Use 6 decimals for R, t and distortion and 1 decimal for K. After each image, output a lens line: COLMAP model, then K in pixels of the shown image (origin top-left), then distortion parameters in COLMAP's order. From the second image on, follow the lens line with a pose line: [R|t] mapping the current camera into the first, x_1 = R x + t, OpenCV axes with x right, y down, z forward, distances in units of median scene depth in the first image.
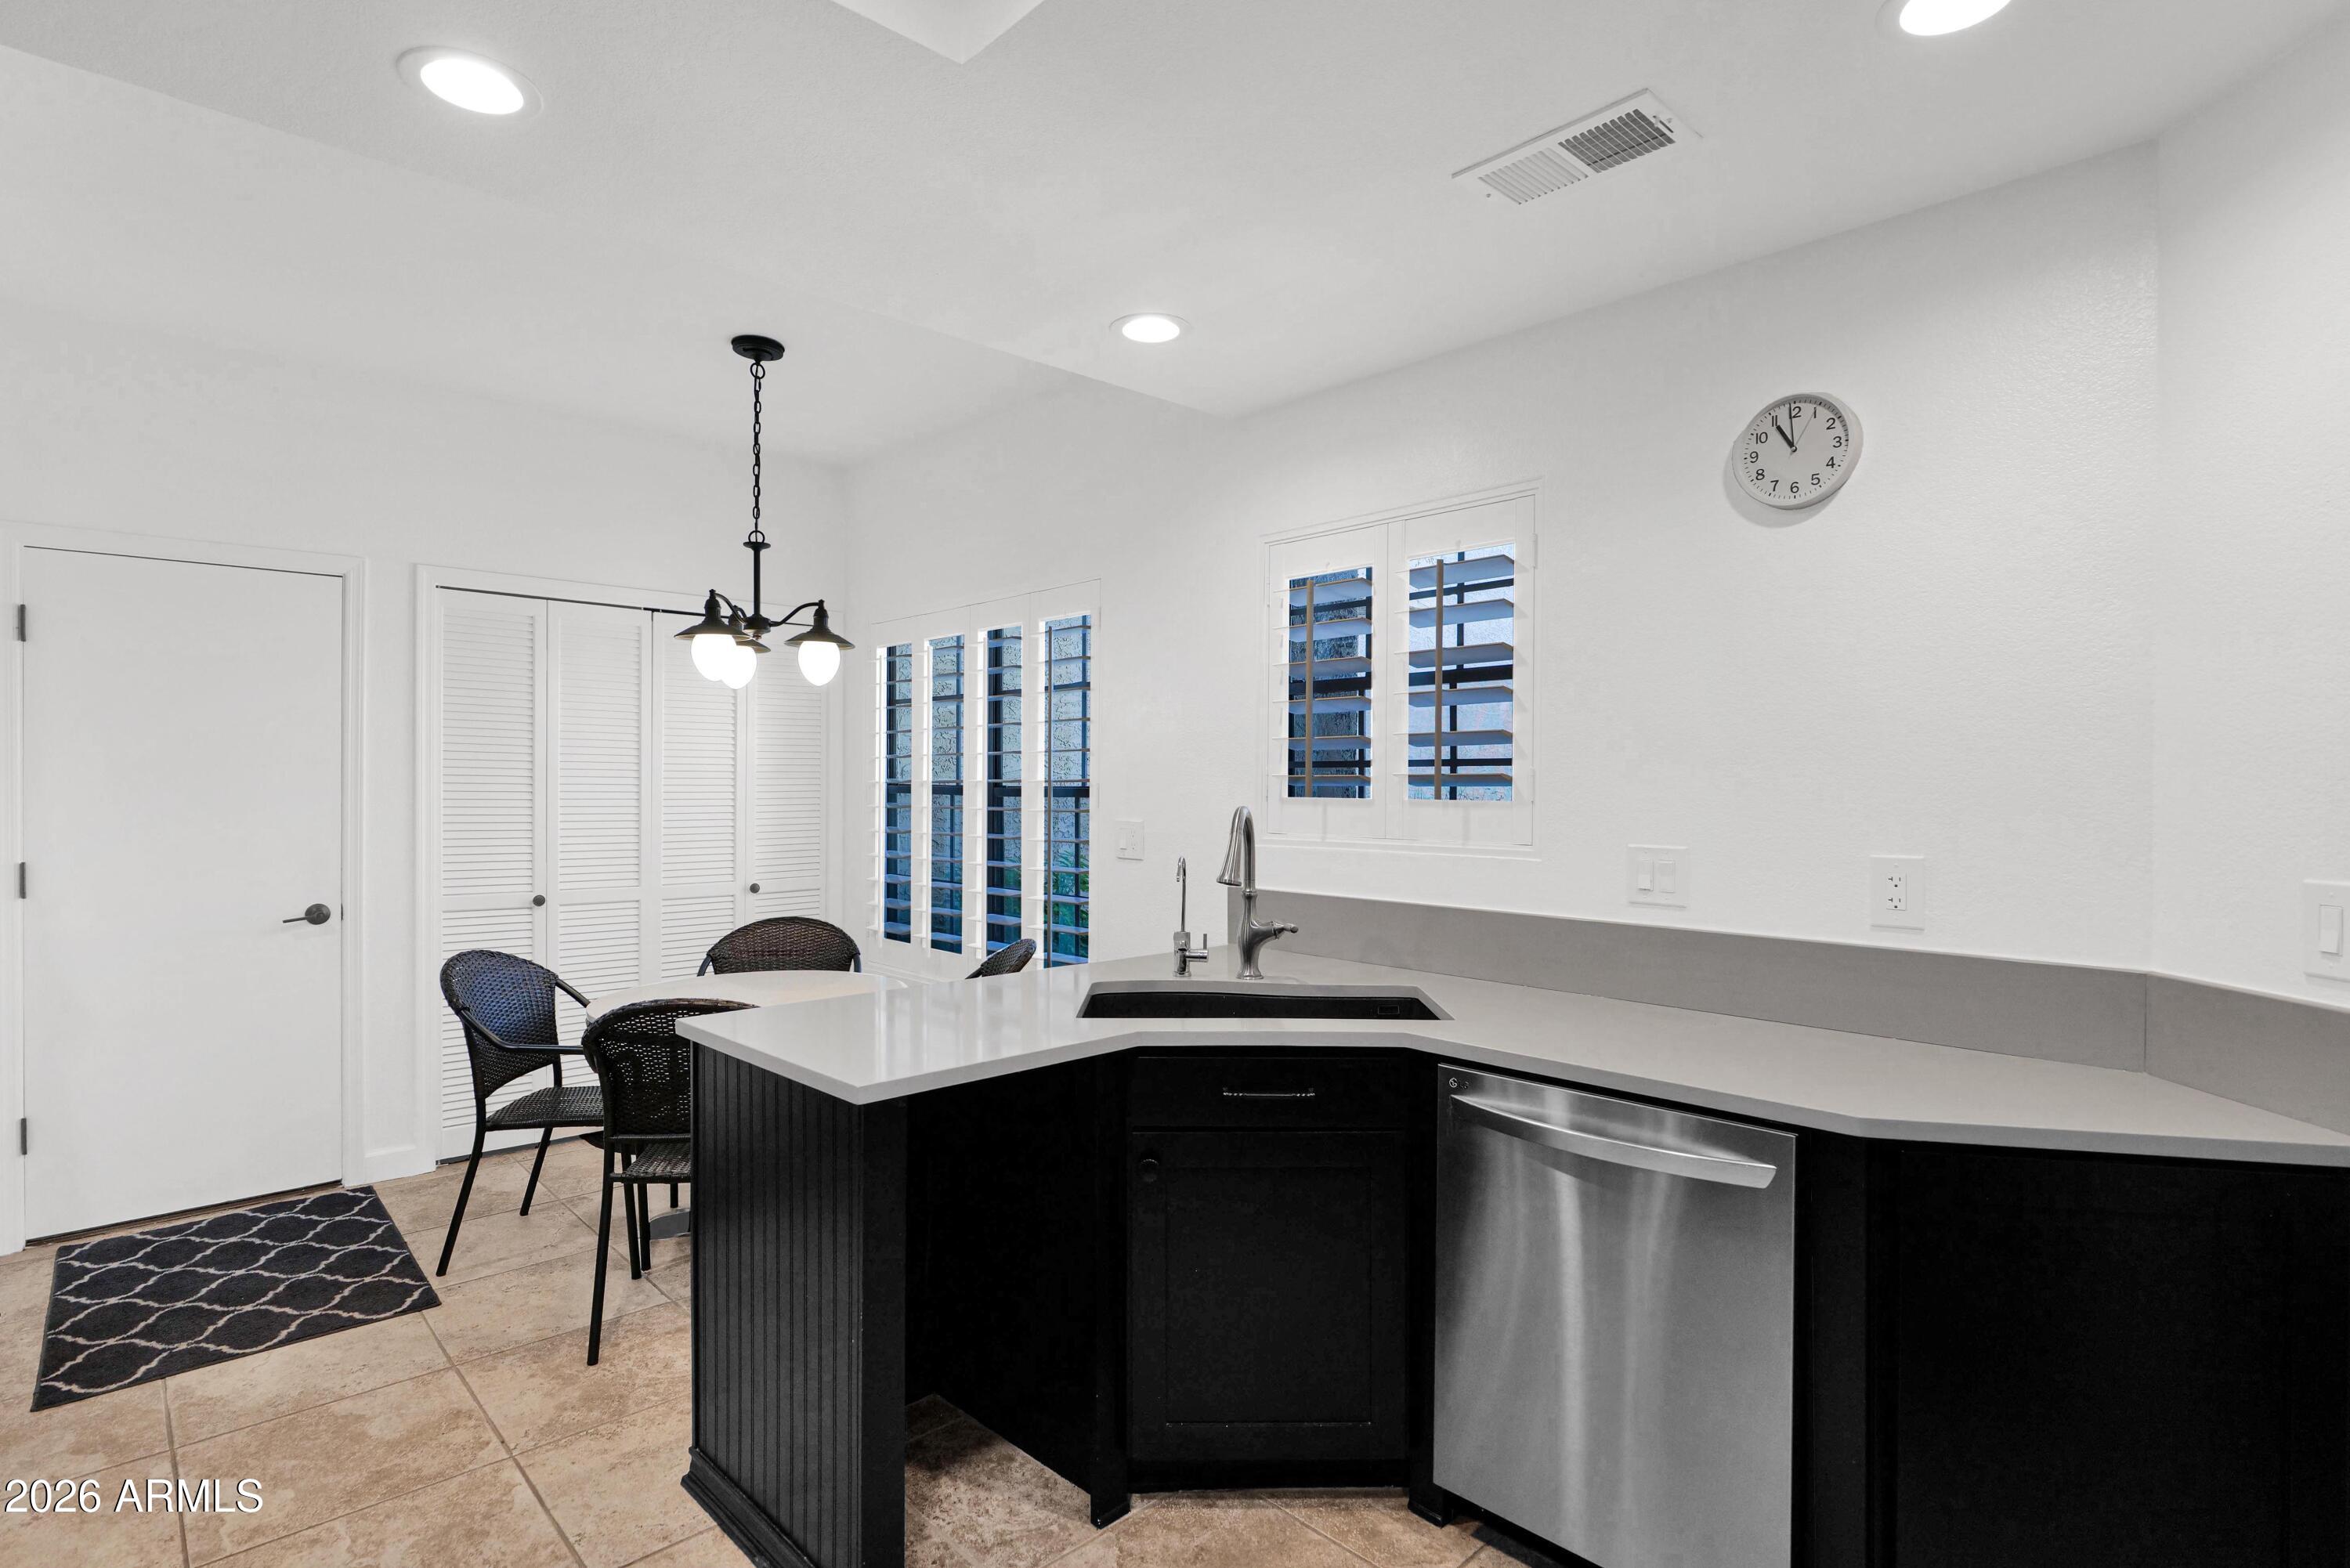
lens RADIAL K [[1158.6, 0, 1229.6], [0, 1158.6, 785.4], [0, 0, 1]] dist [-0.004841, -0.000065]
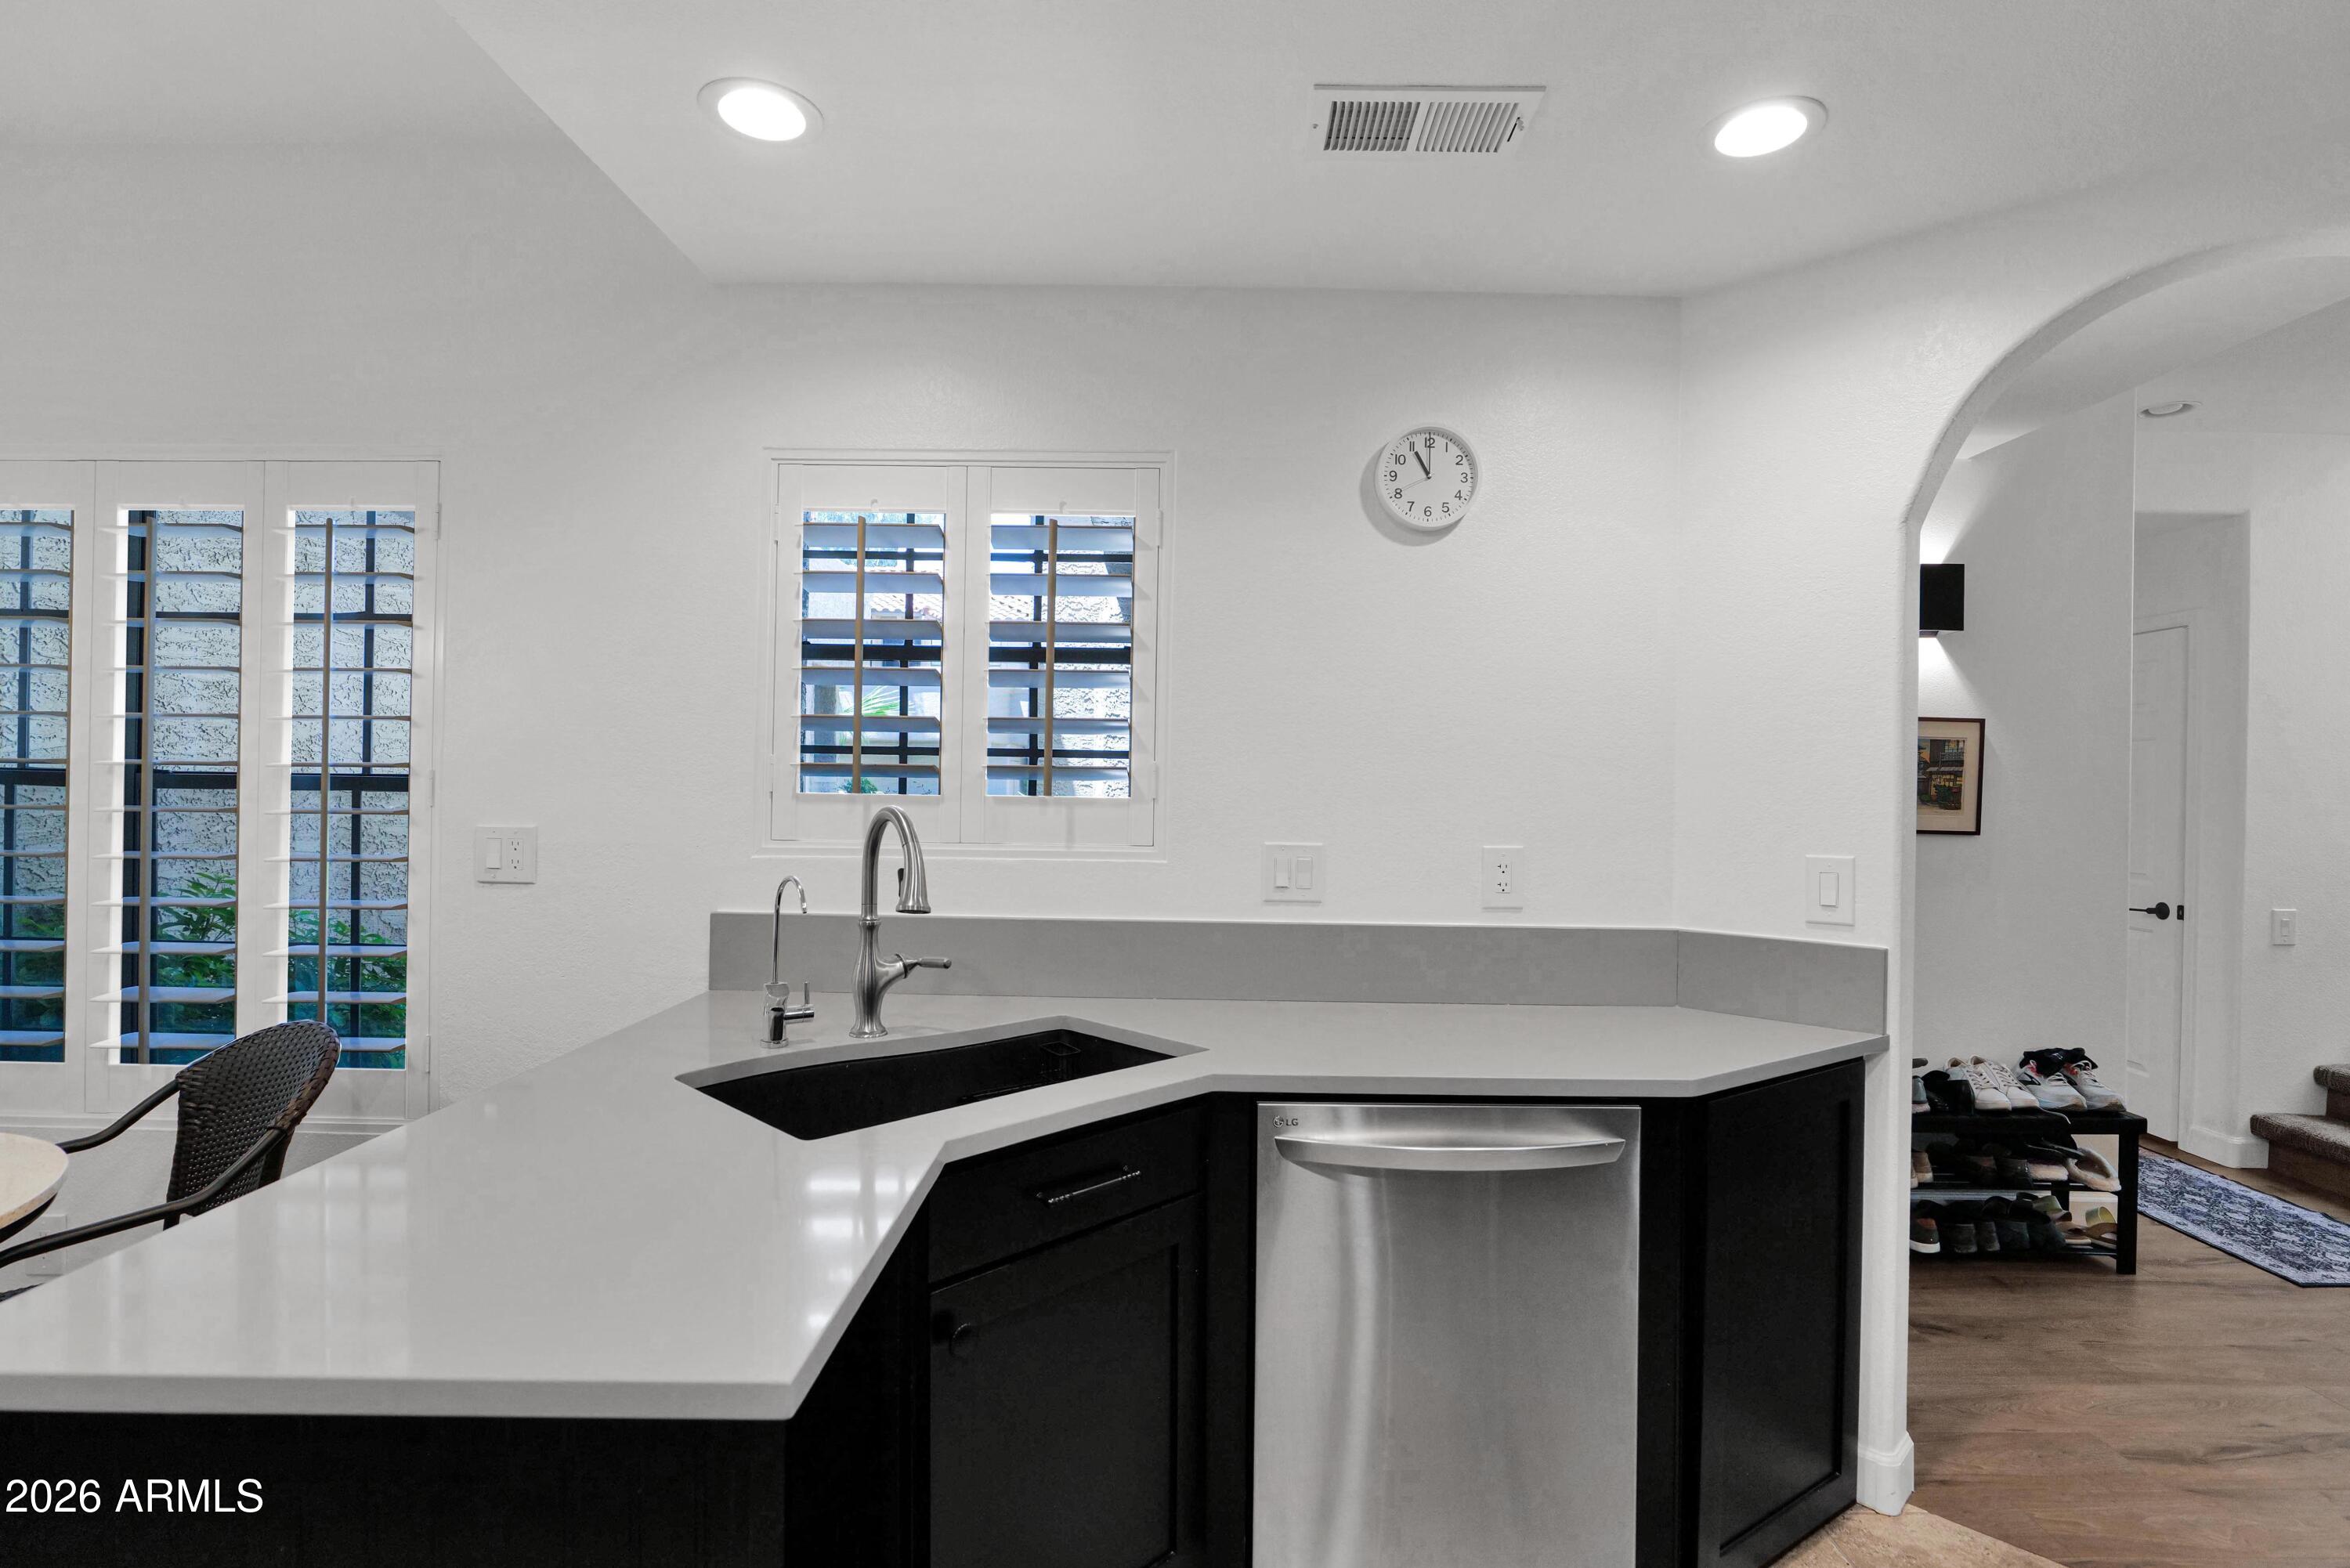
lens RADIAL K [[1104.4, 0, 1191.7], [0, 1104.4, 787.2], [0, 0, 1]] dist [-0.018098, 0.002934]
pose [[0.708909, 0.002337, 0.705297, -0.310190], [-0.011832, 0.999893, 0.008579, -0.002787], [-0.705201, -0.014427, 0.708860, 0.320272]]
